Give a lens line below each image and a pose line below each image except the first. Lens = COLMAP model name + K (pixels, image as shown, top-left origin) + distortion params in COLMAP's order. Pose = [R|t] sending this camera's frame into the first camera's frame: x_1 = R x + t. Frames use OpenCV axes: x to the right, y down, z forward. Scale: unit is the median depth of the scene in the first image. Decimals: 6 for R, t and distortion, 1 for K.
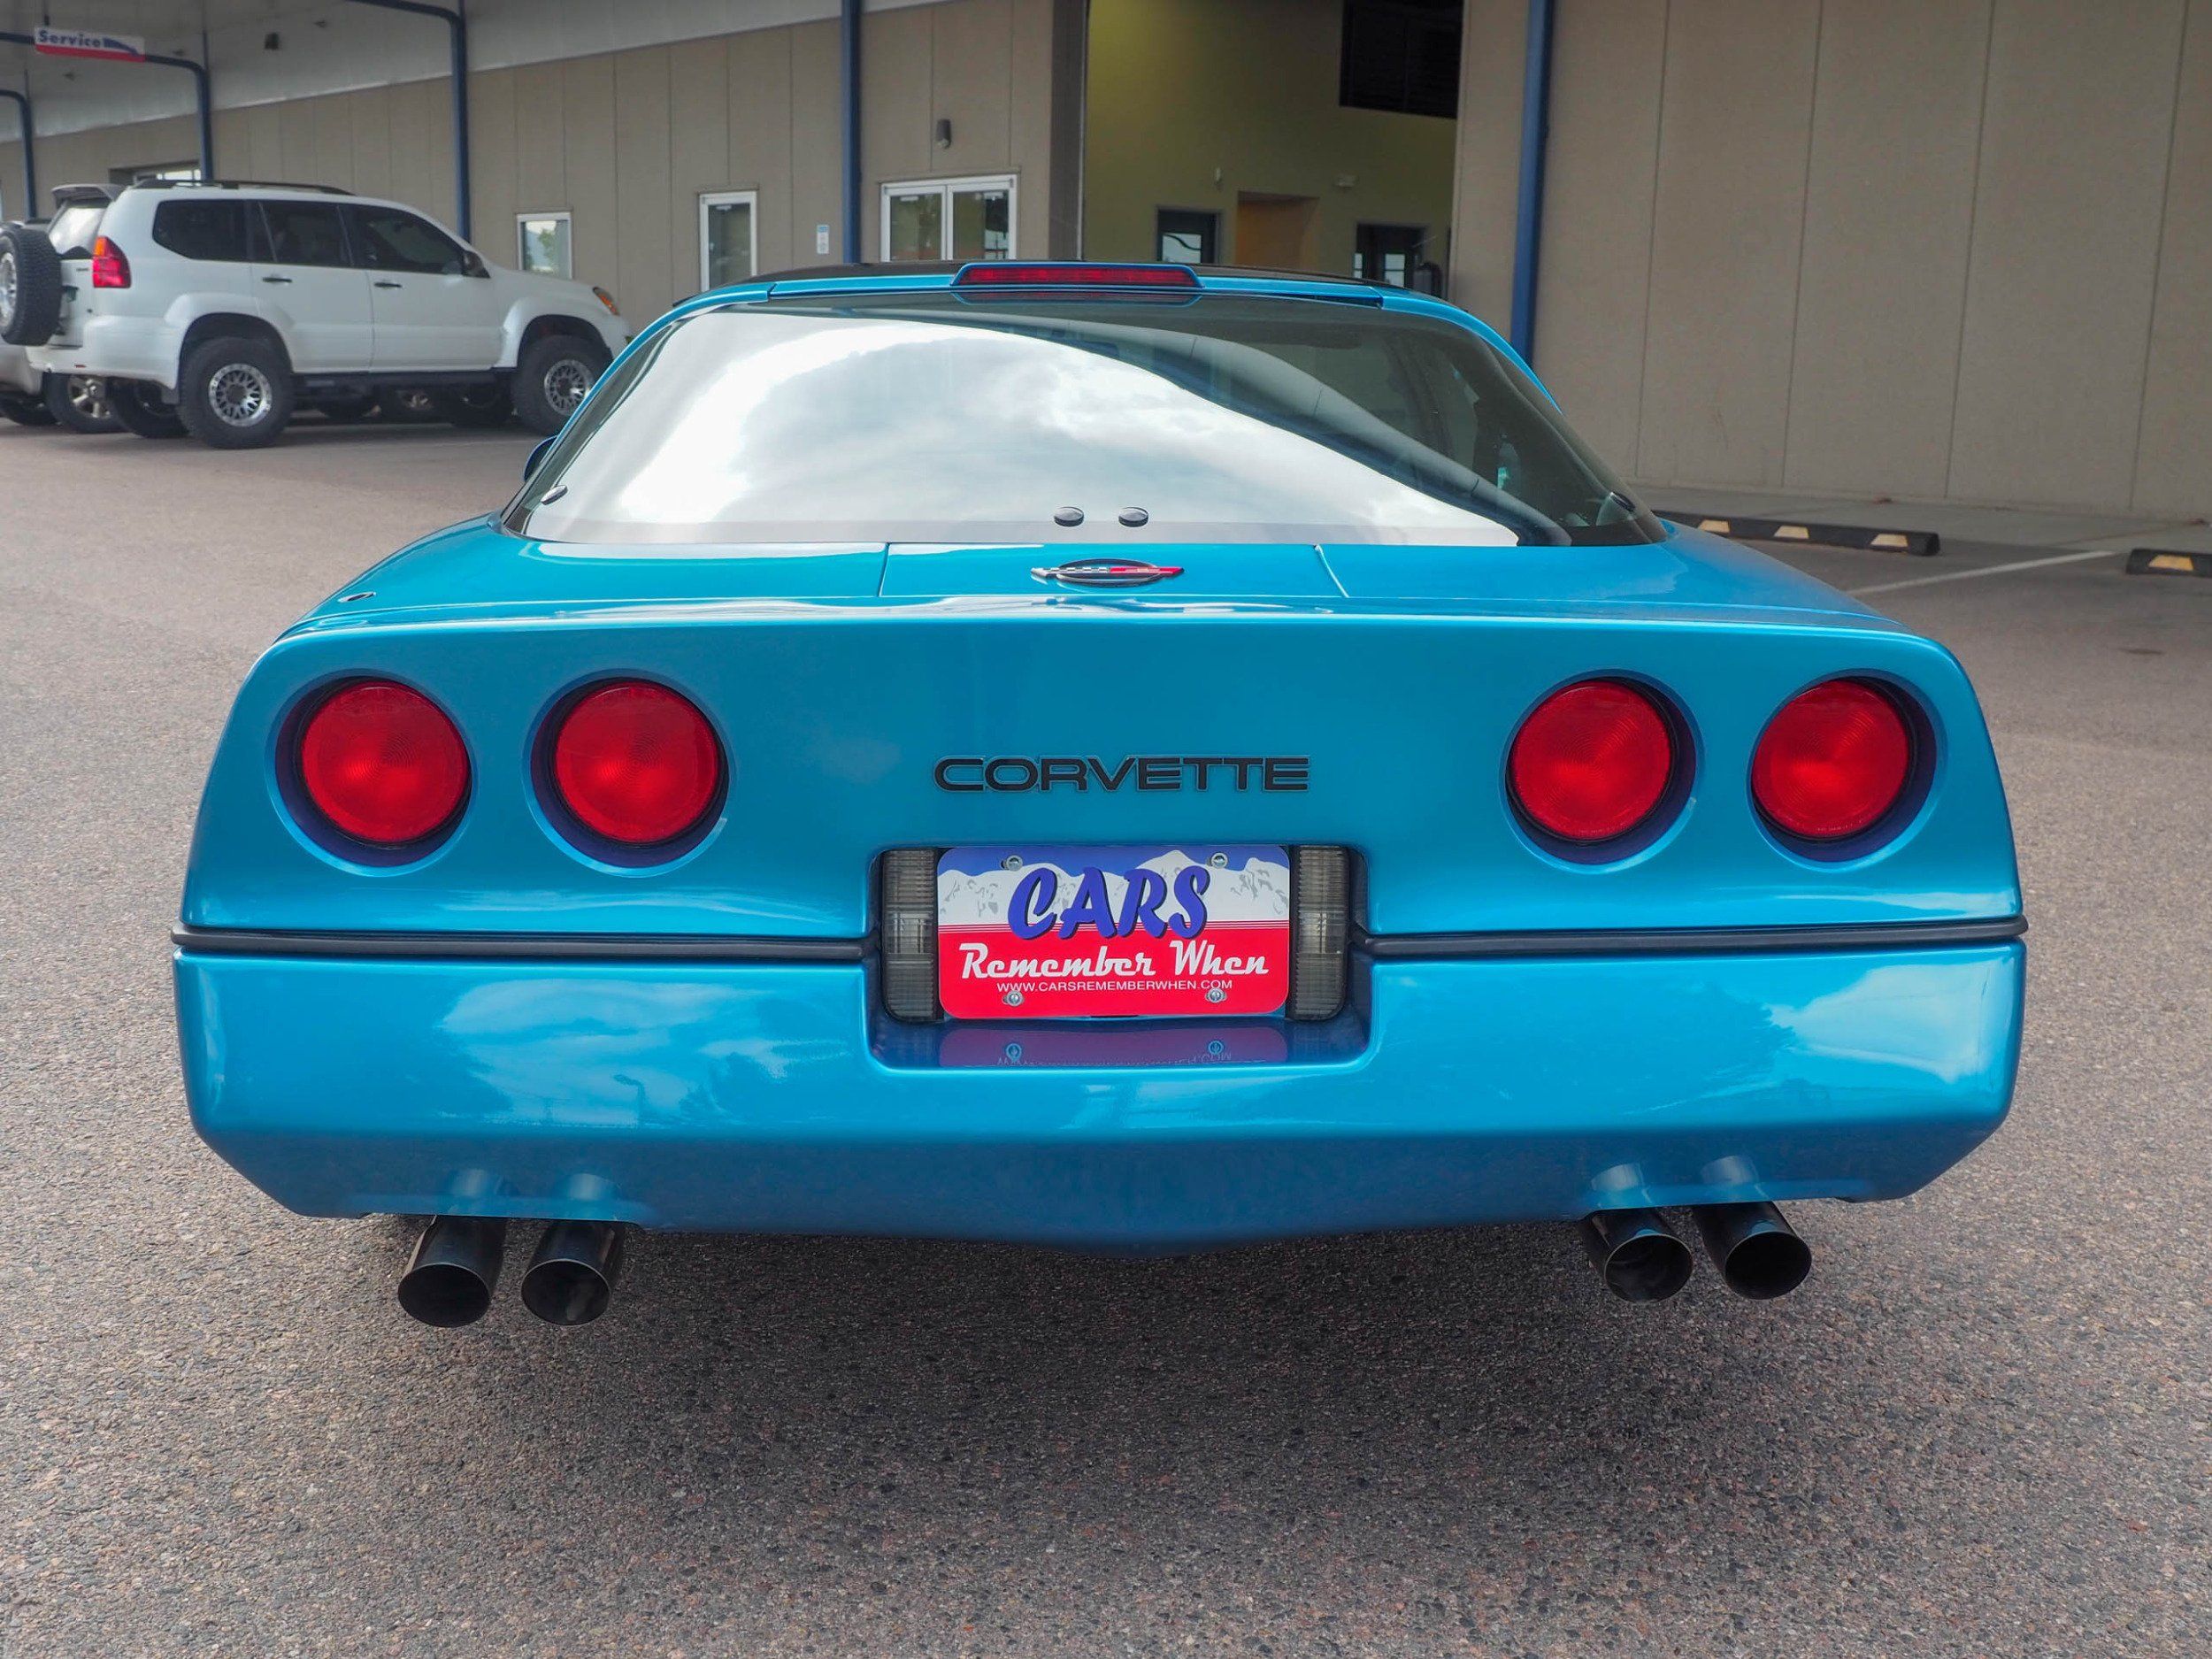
lens RADIAL K [[2208.9, 0, 1103.3], [0, 2208.9, 798.6], [0, 0, 1]] dist [0.002428, 0.000000]
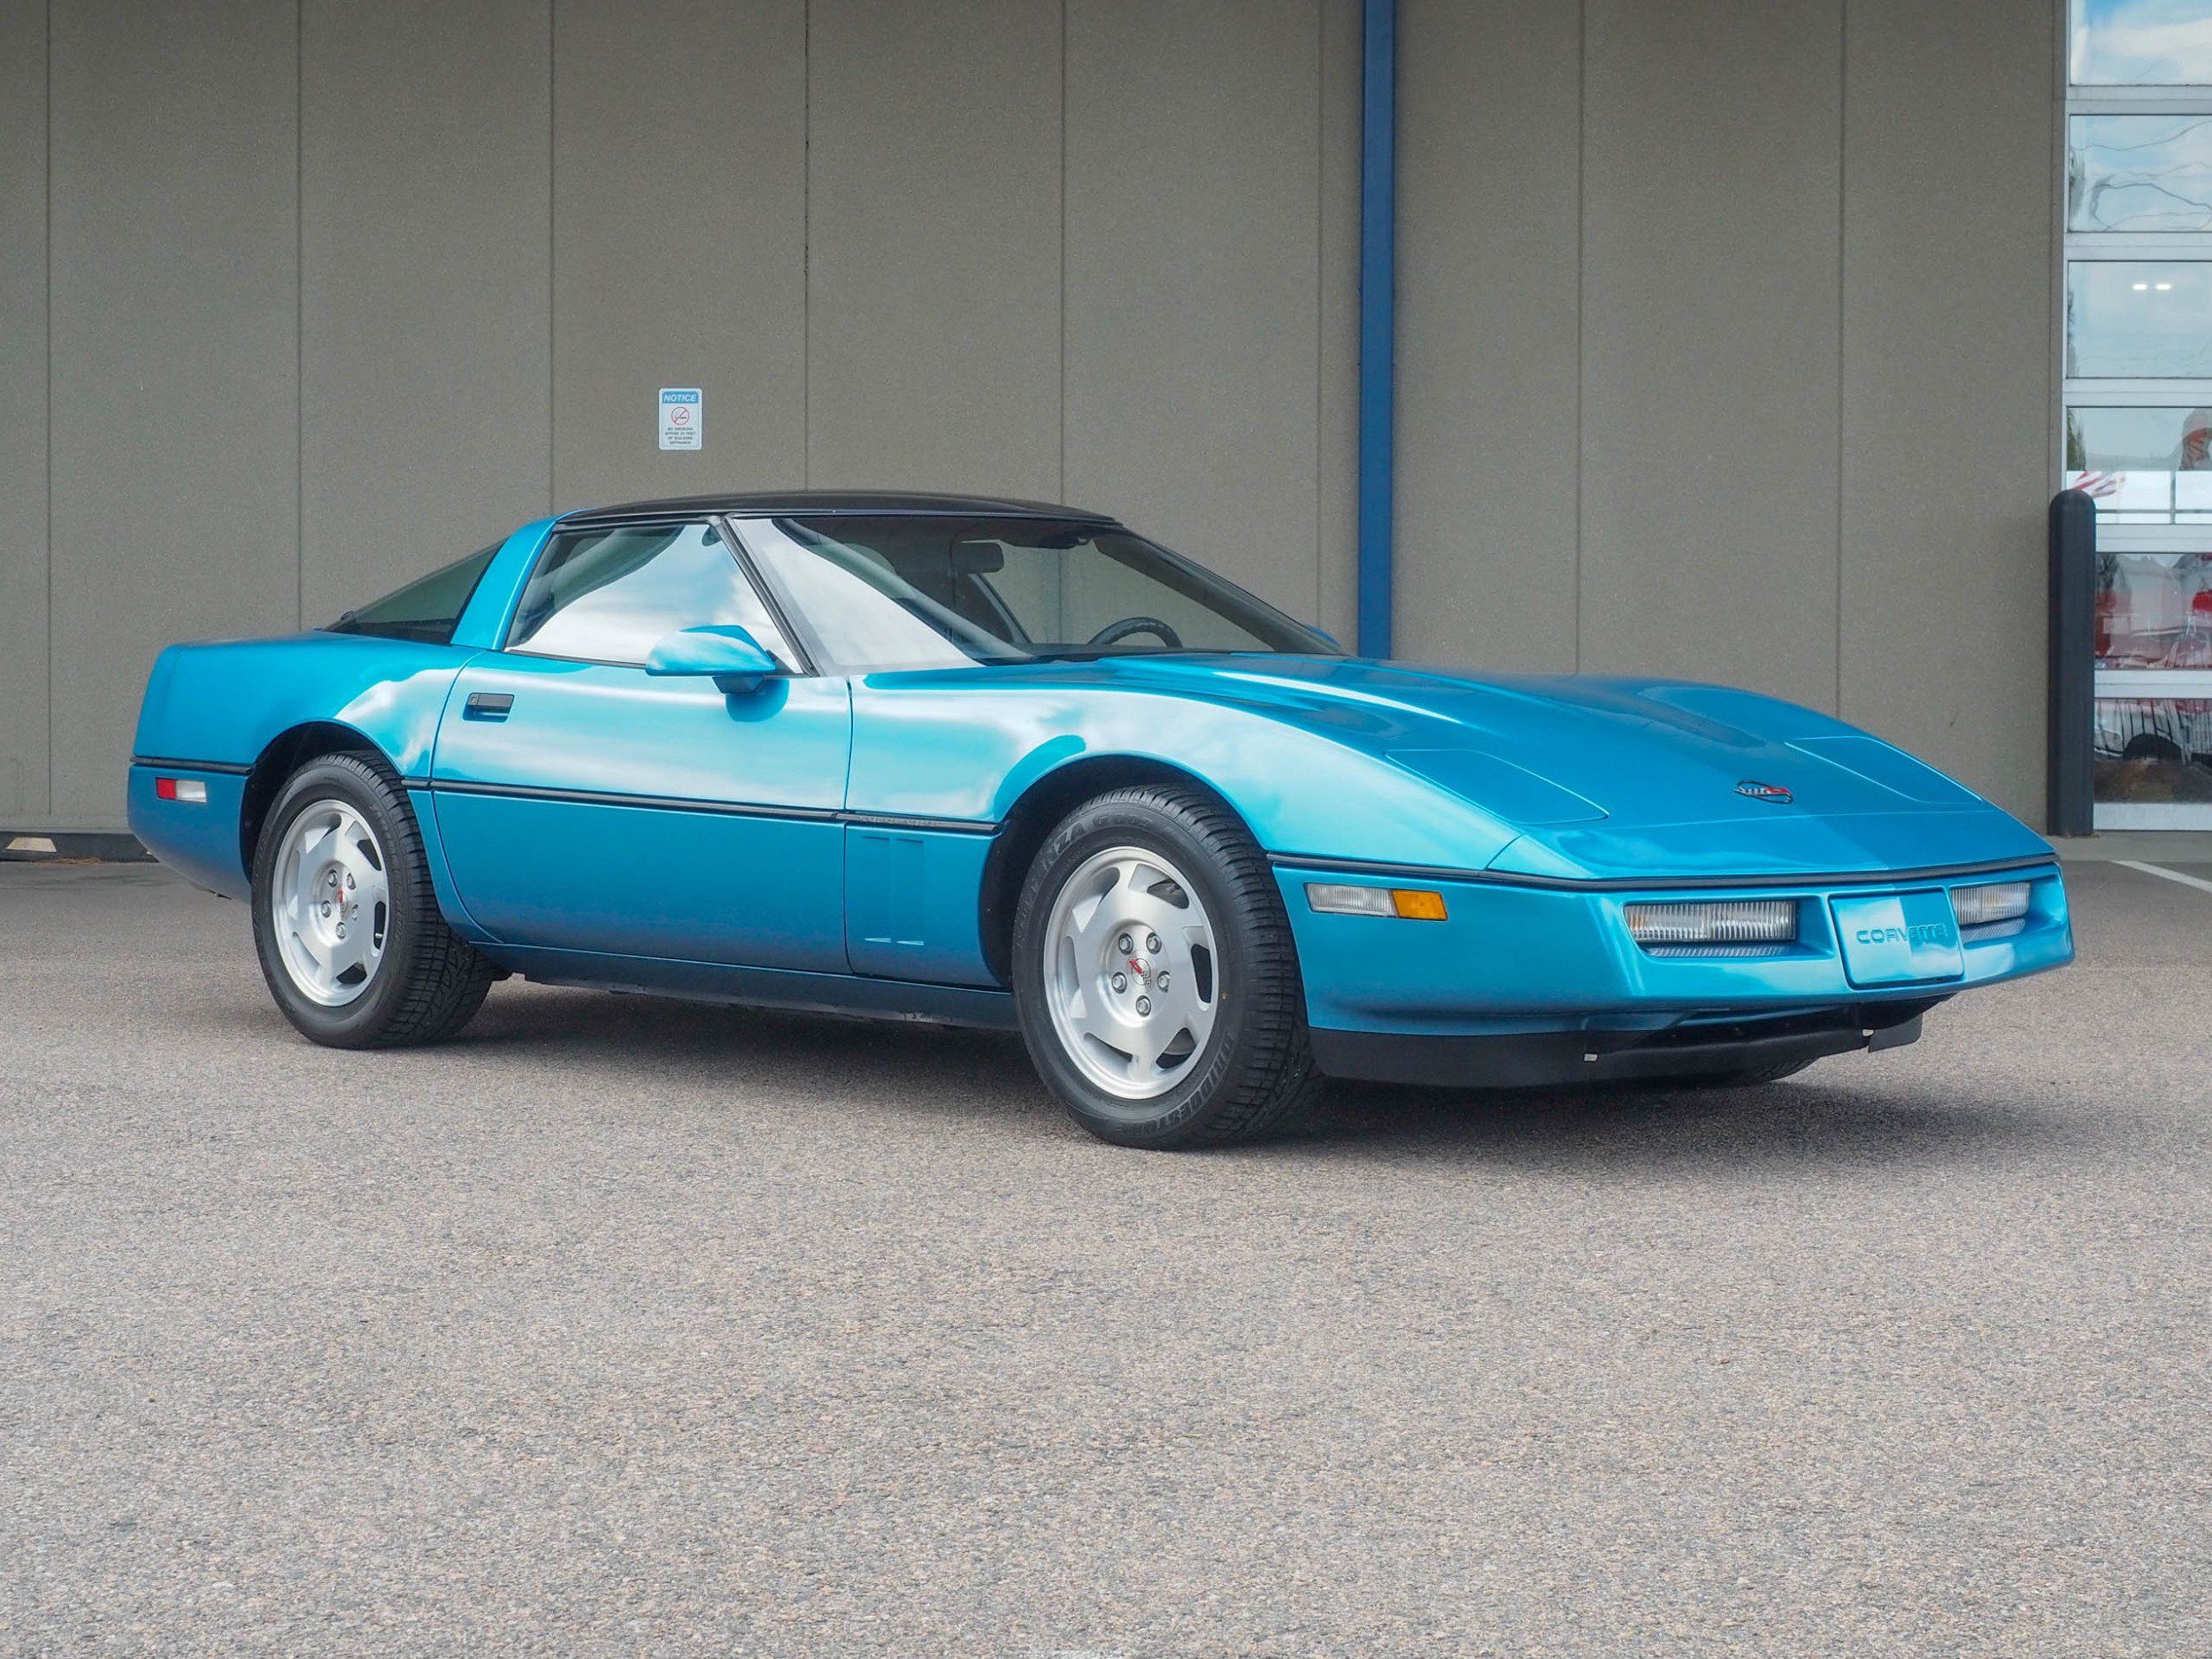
lens RADIAL K [[4386.2, 0, 1125.8], [0, 4386.2, 845.0], [0, 0, 1]] dist [-0.011962, 0.000000]
pose [[0.710219, -0.041754, 0.702741, -3.005999], [0.154138, 0.983241, -0.097358, 0.372228], [-0.686899, 0.177465, 0.704752, -1.312716]]
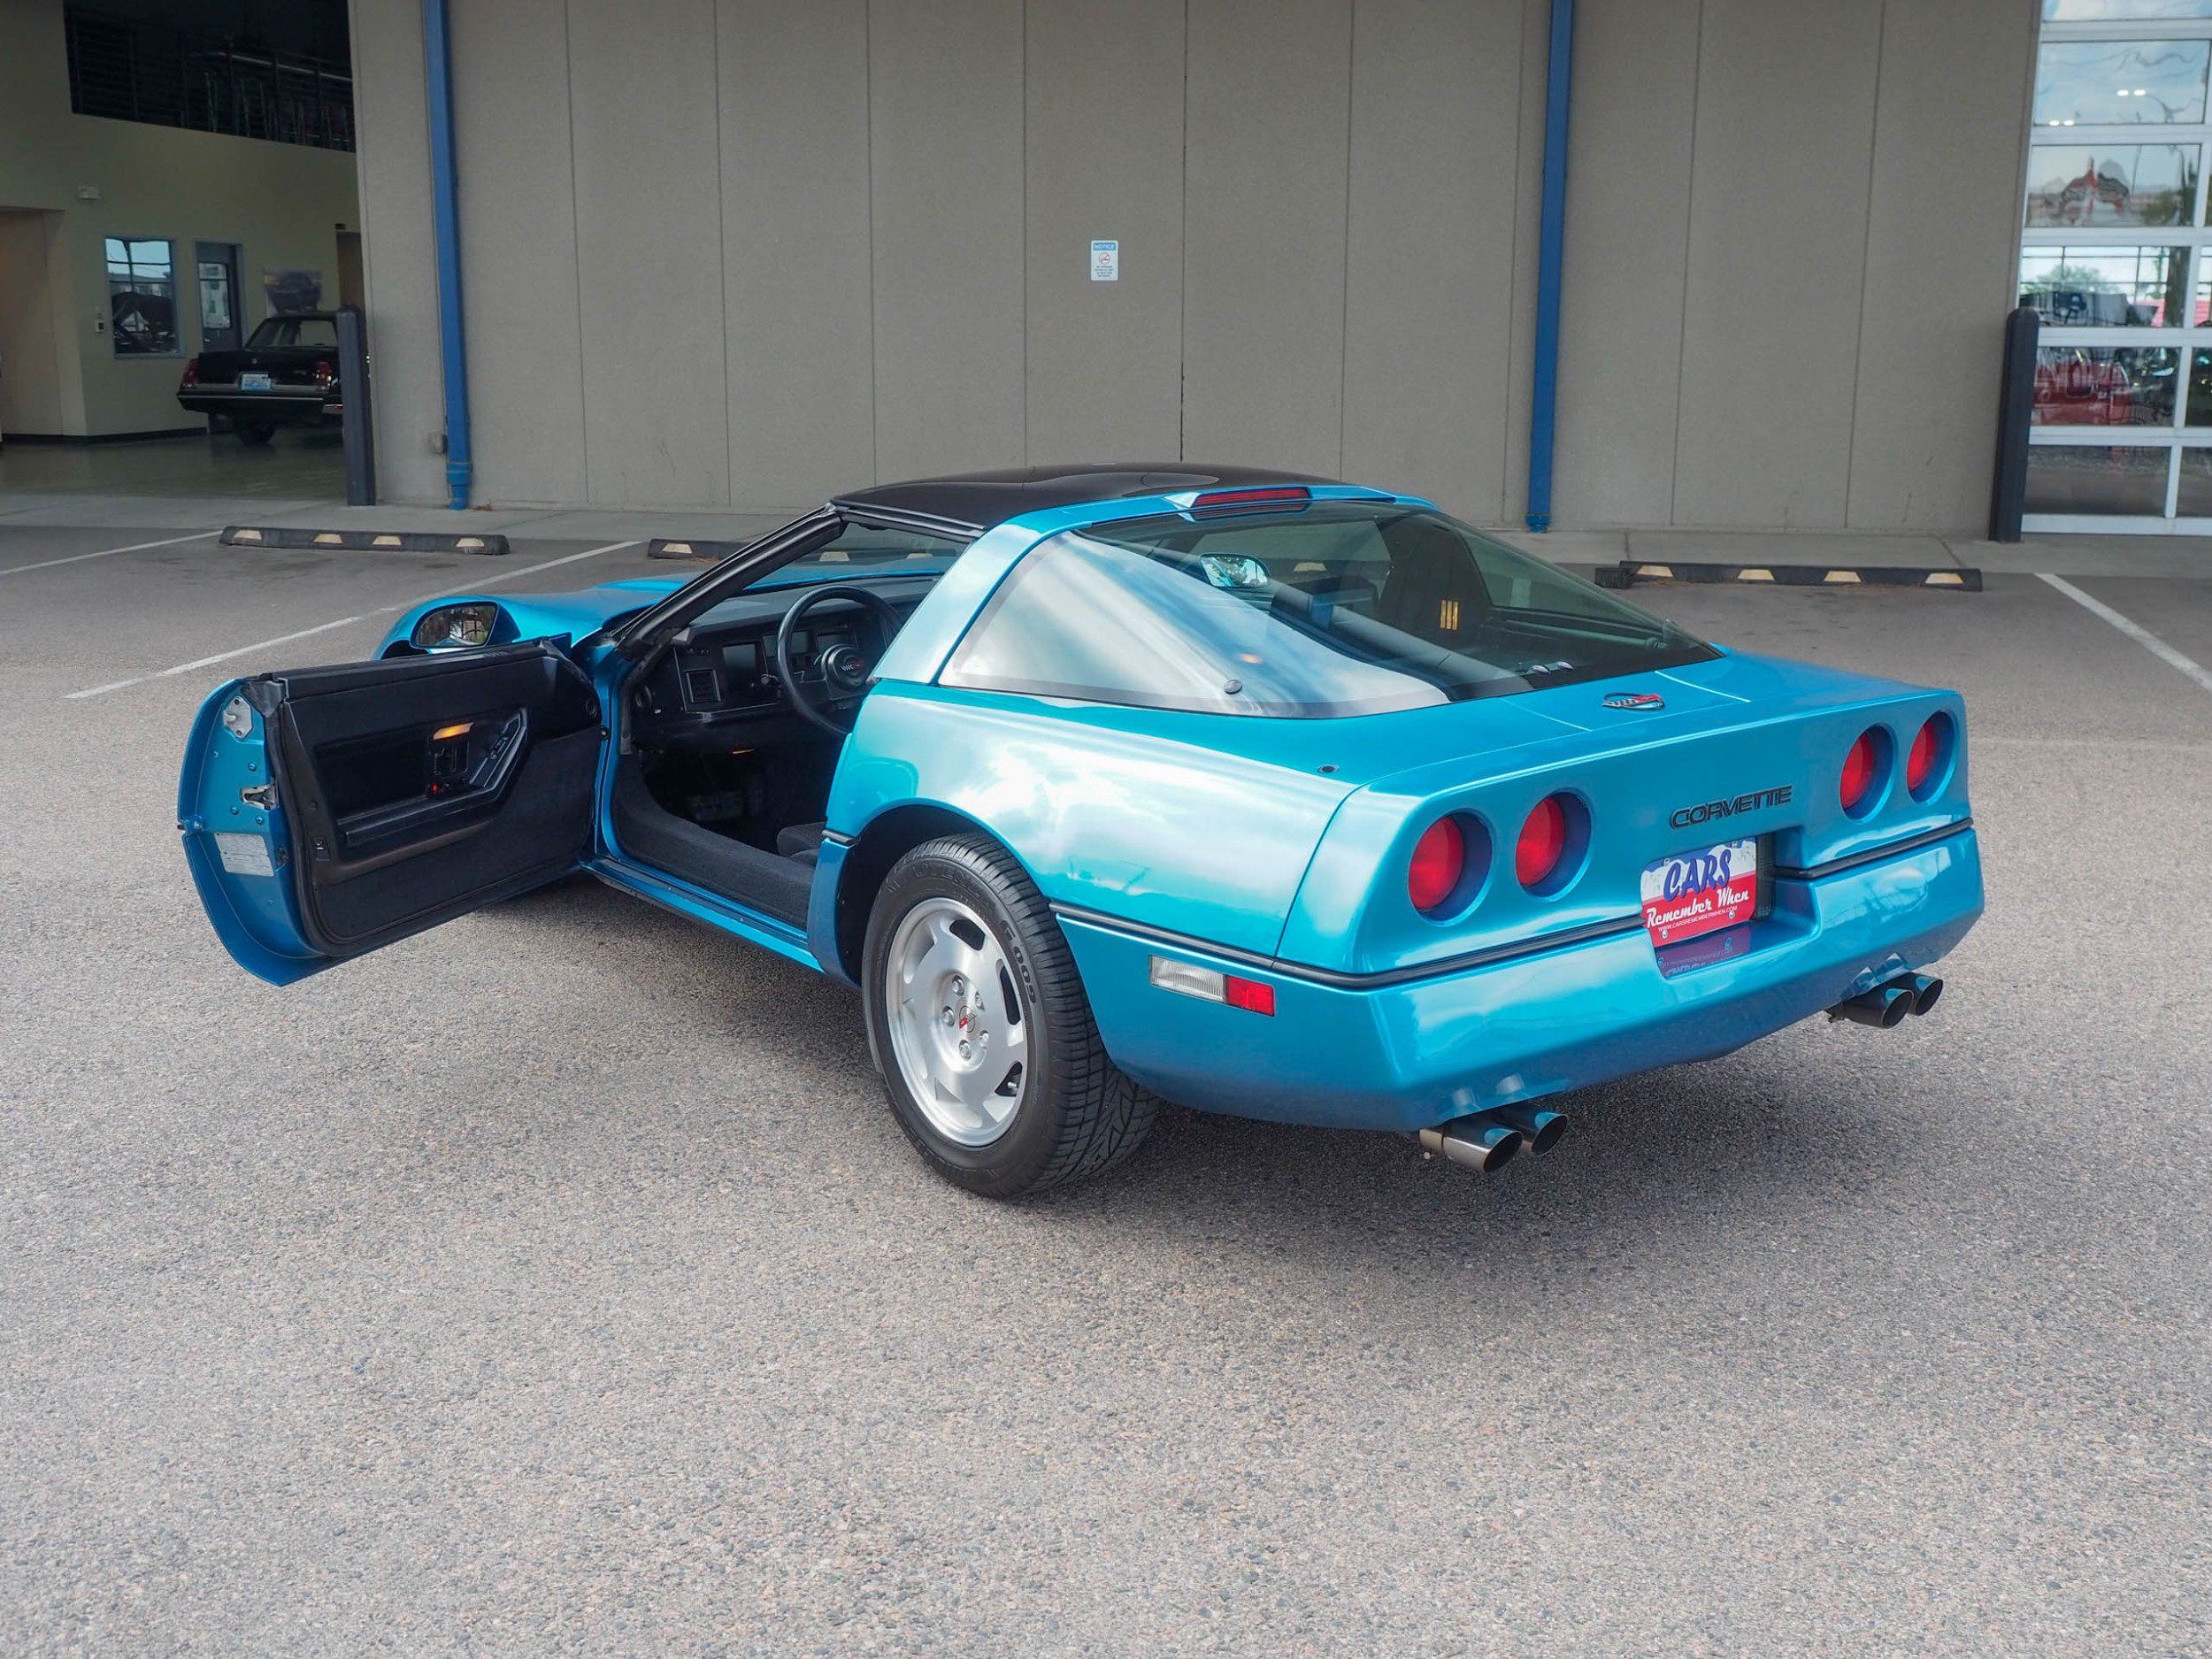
lens RADIAL K [[2208.9, 0, 1125.9], [0, 2208.9, 814.3], [0, 0, 1]] dist [0.002428, 0.000000]
pose [[0.808133, -0.141078, 0.571855, -1.463777], [0.131637, 0.989593, 0.058107, -0.178815], [-0.574102, 0.028319, 0.818294, -0.272635]]
